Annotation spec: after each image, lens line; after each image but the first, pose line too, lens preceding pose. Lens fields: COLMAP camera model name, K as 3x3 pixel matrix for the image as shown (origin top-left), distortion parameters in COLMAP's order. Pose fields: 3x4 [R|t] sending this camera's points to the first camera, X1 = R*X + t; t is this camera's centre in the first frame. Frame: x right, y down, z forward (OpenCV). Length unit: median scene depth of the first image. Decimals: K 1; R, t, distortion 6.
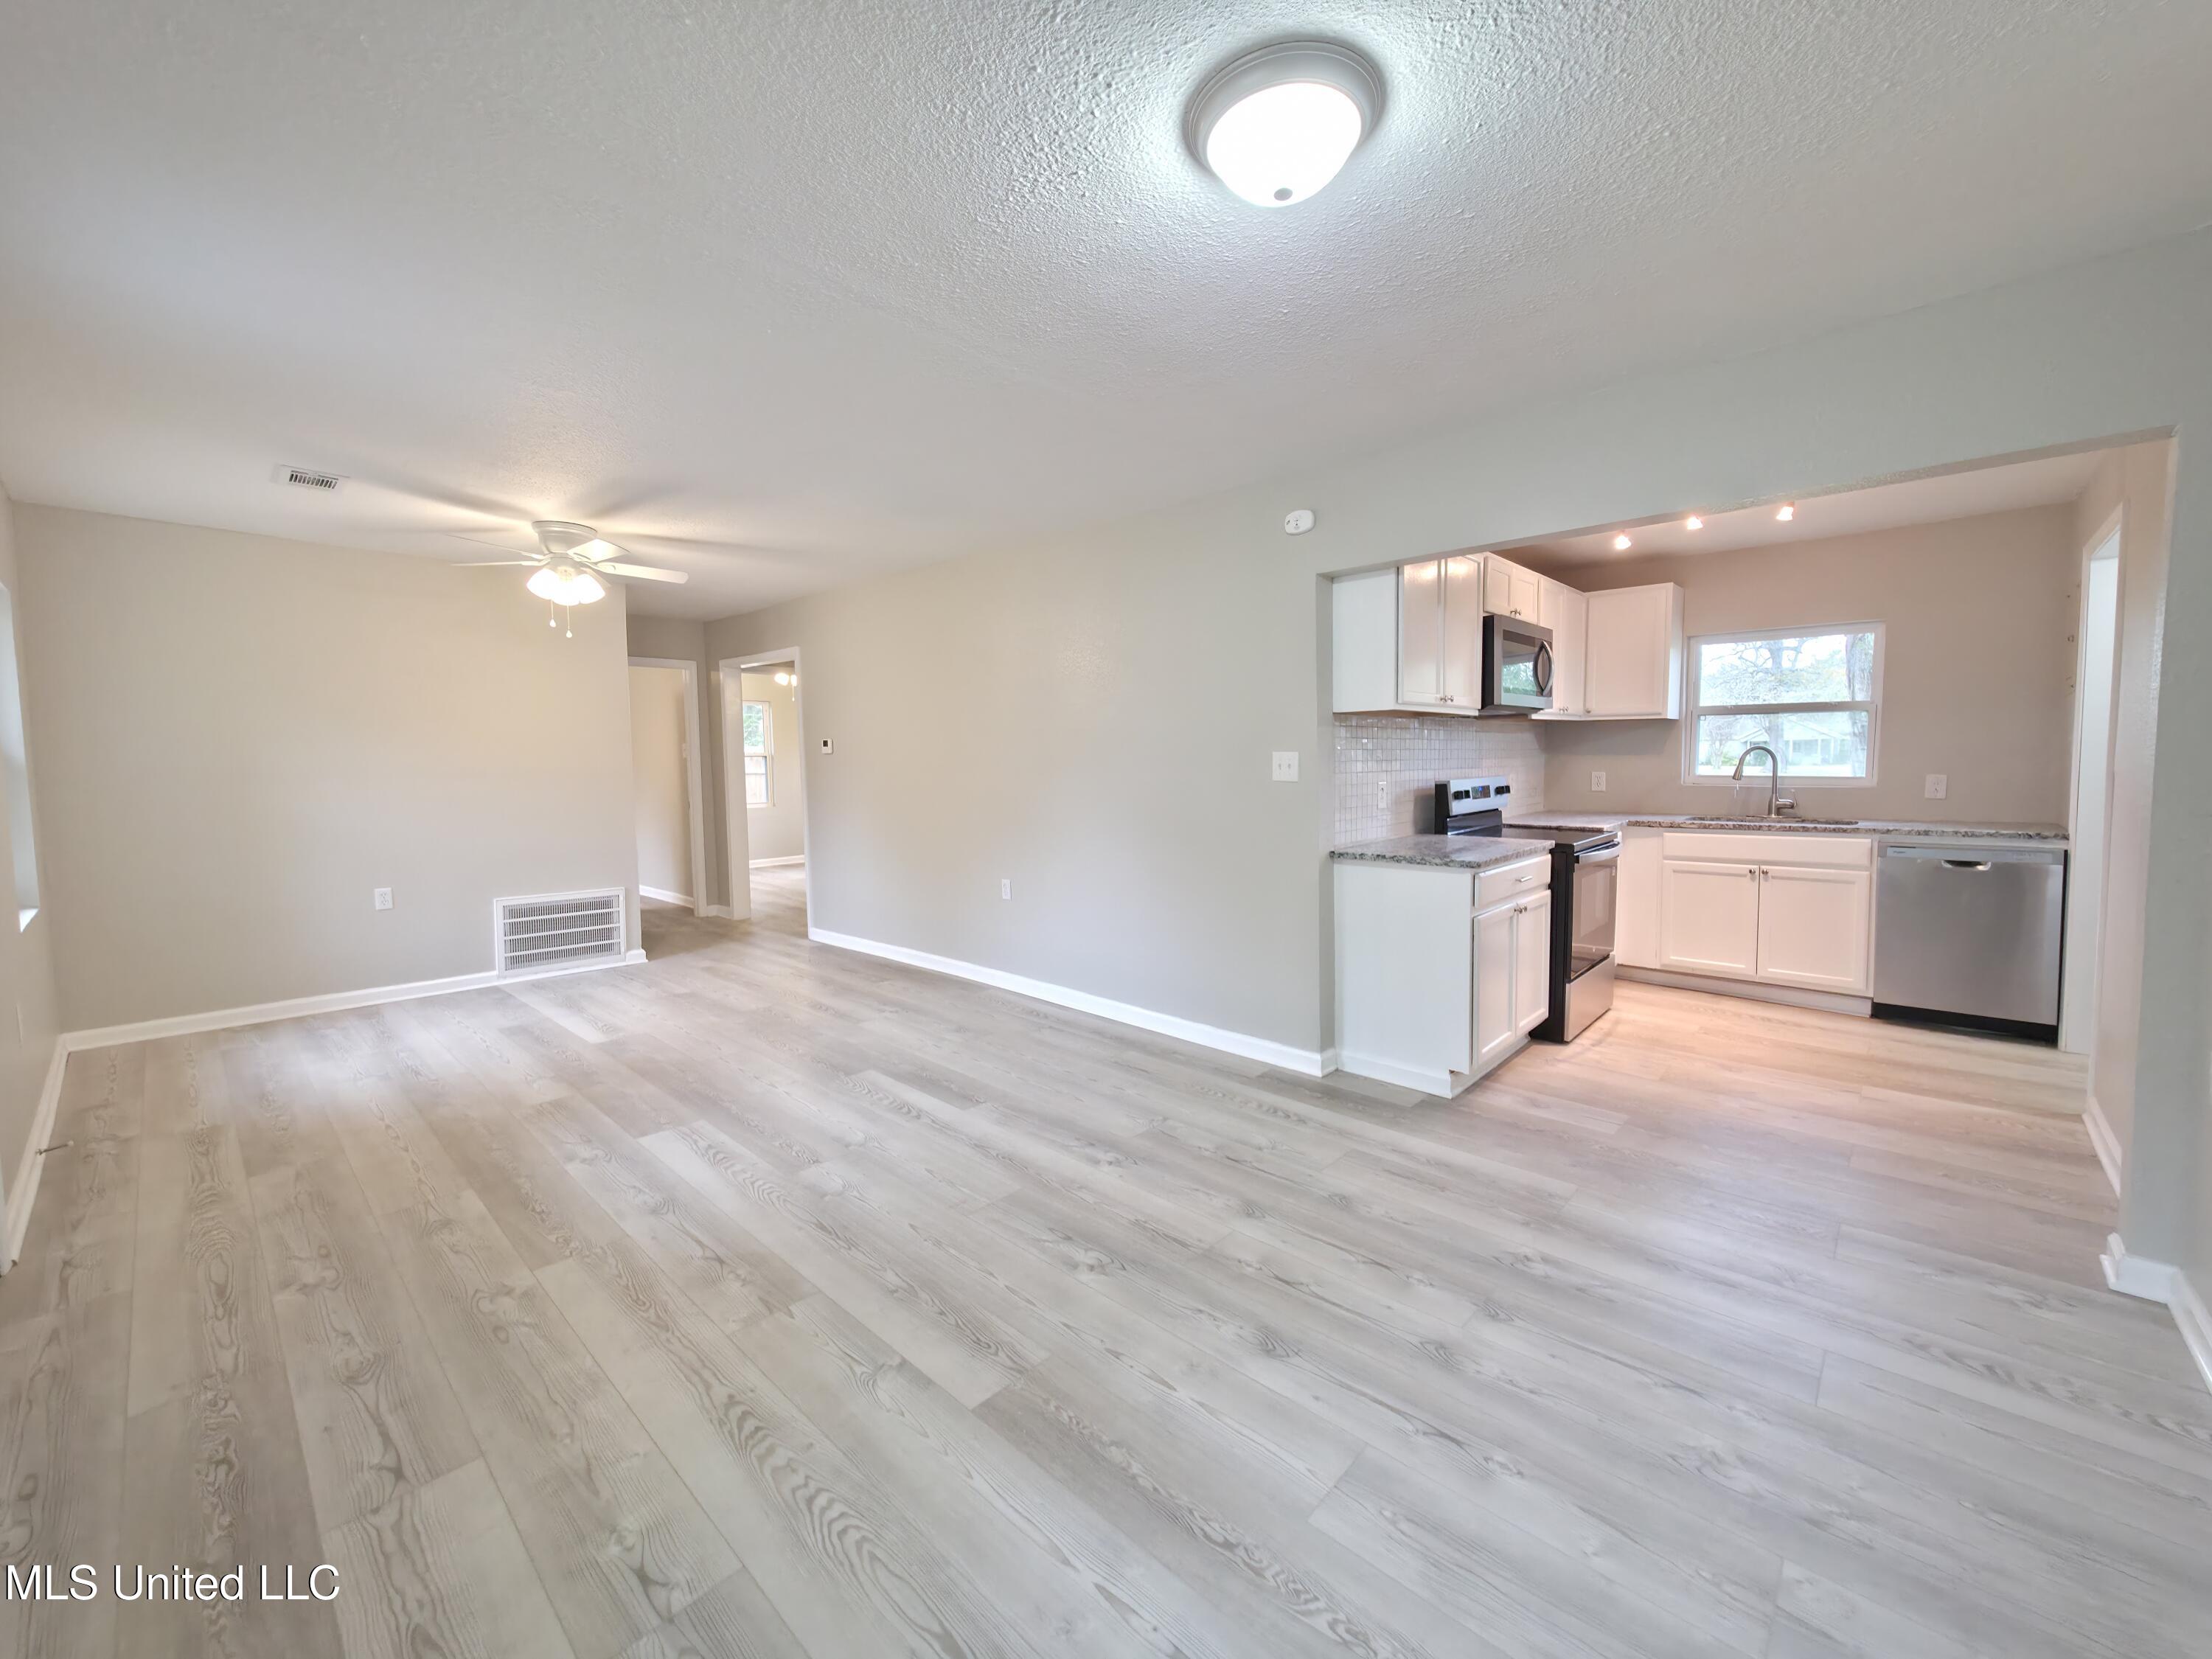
lens RADIAL K [[878.3, 0, 1103.5], [0, 878.3, 836.4], [0, 0, 1]] dist [0.005360, -0.001791]
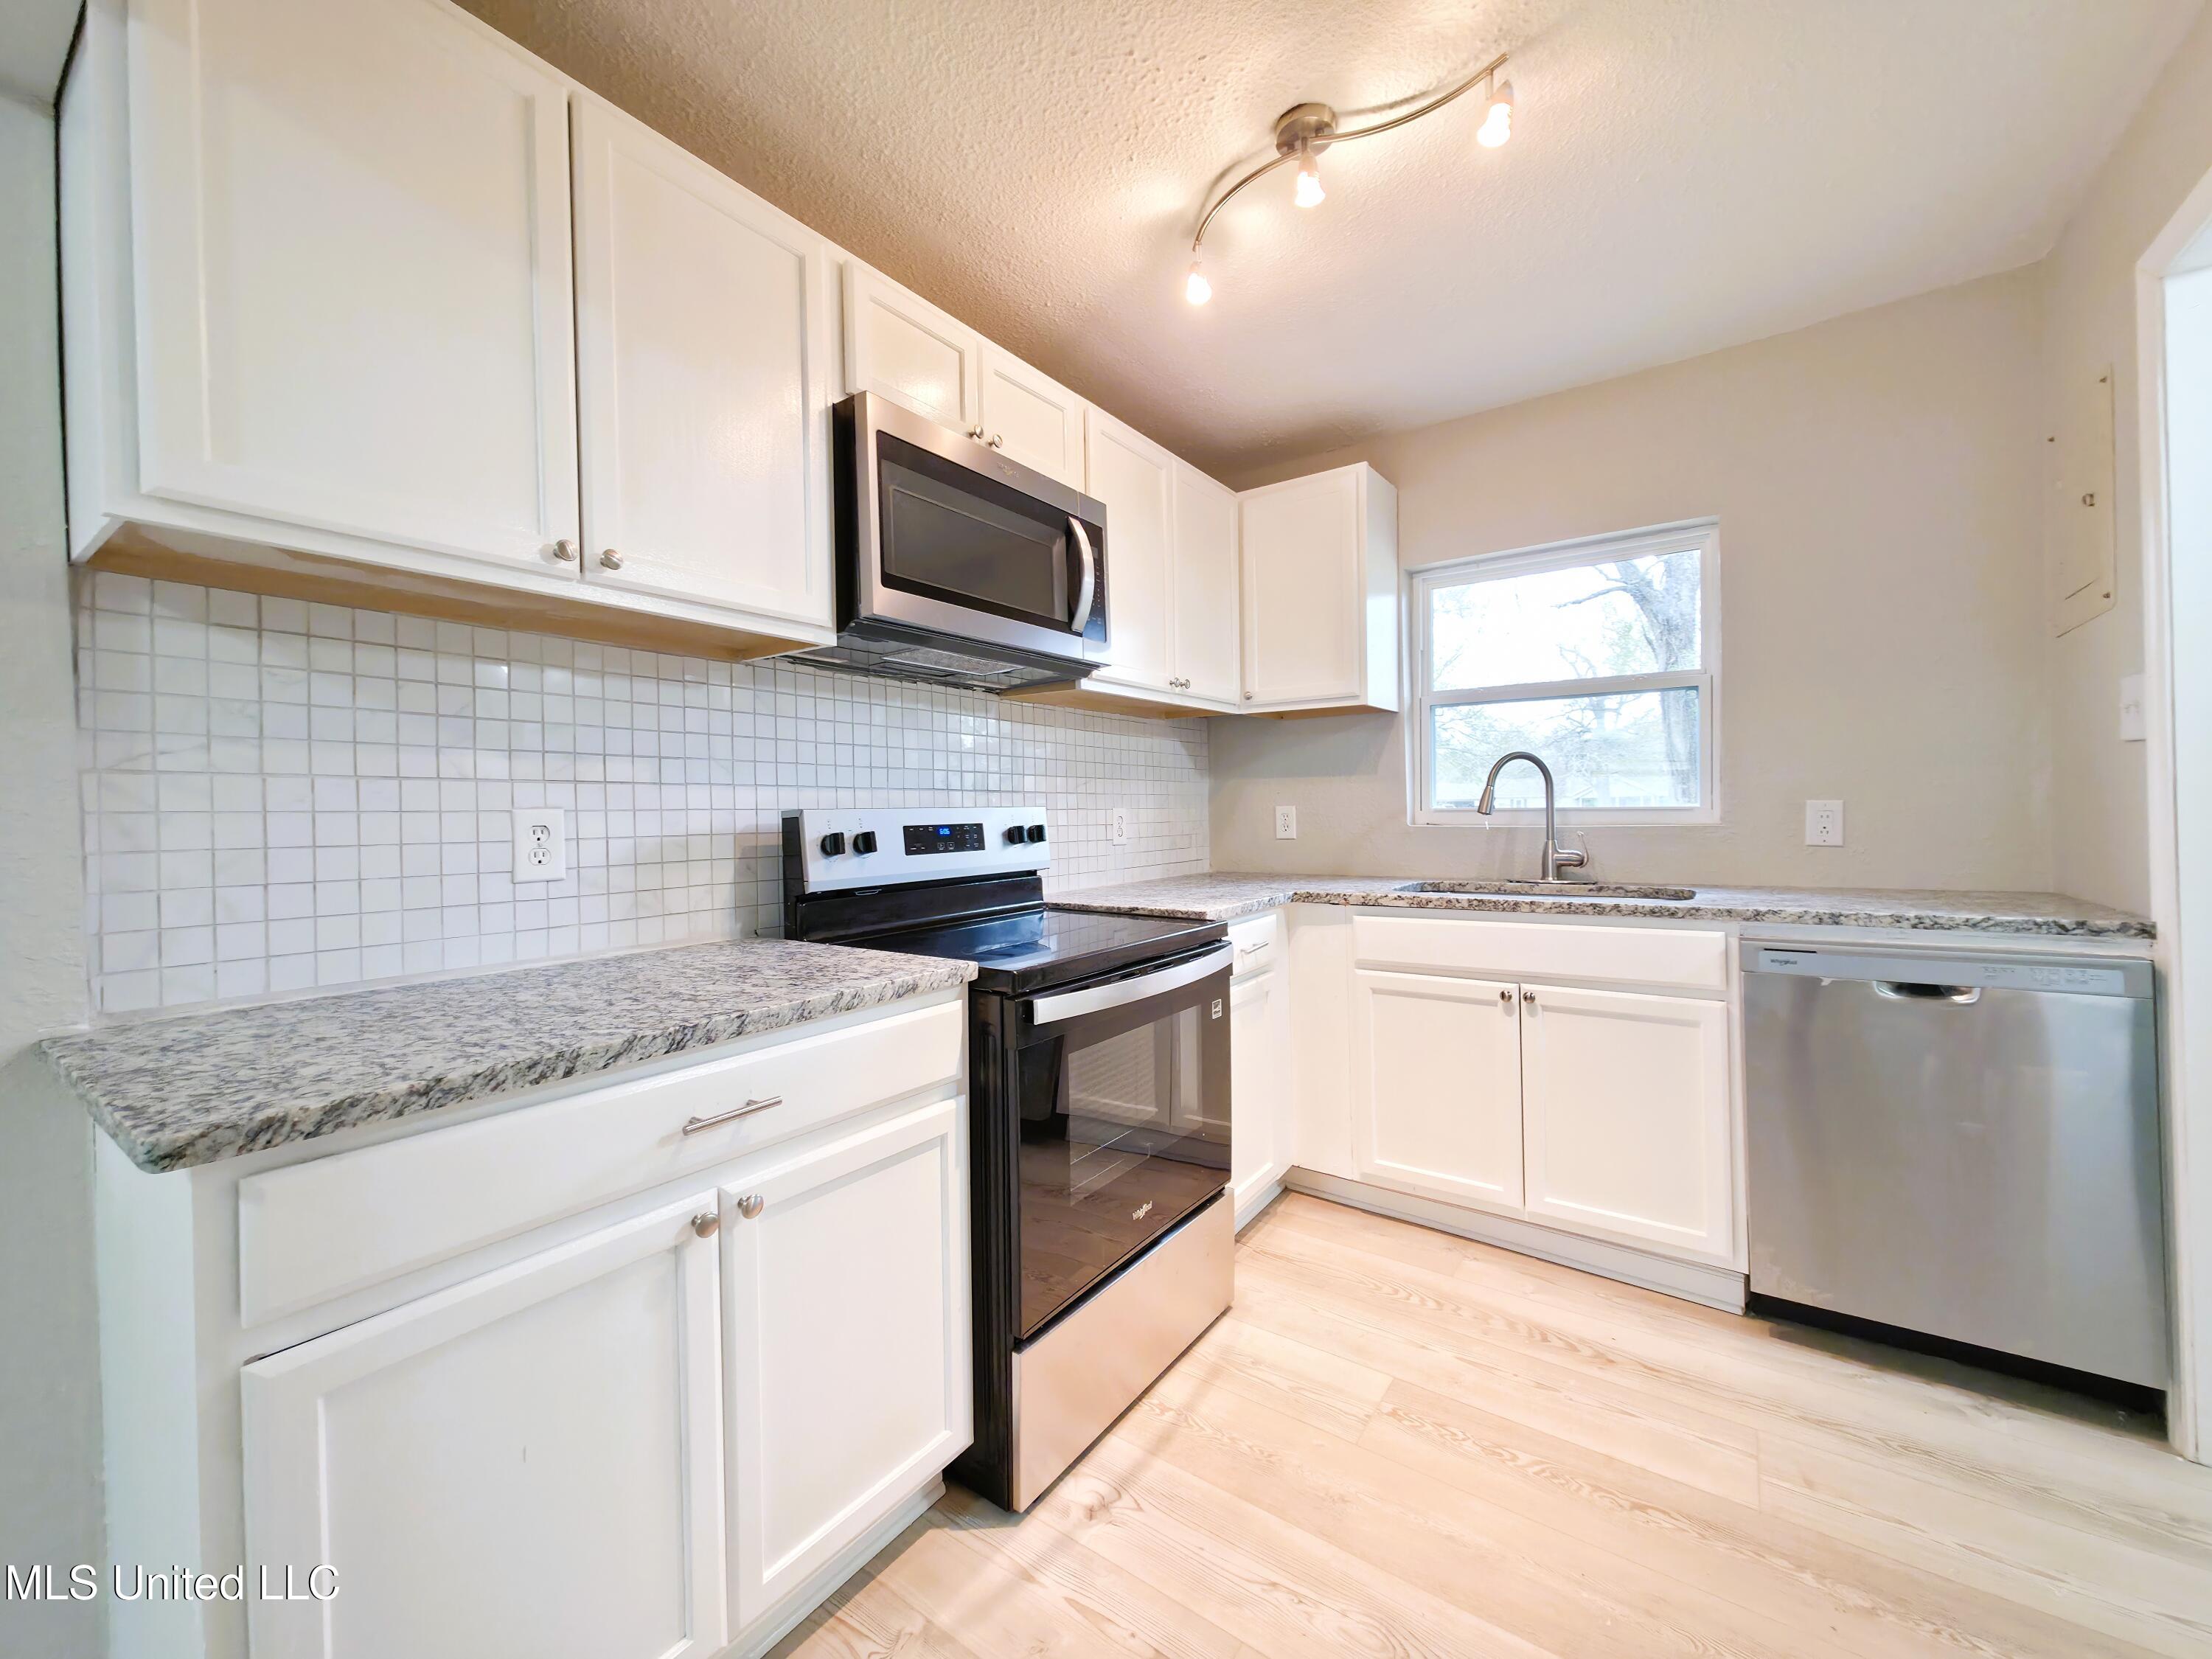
lens RADIAL K [[878.3, 0, 1102.1], [0, 878.3, 842.4], [0, 0, 1]] dist [0.005360, -0.001791]
pose [[0.991576, -0.007070, 0.129335, 0.494299], [0.014739, 0.998183, -0.058433, -0.022350], [-0.128686, 0.059847, 0.989878, 0.590304]]
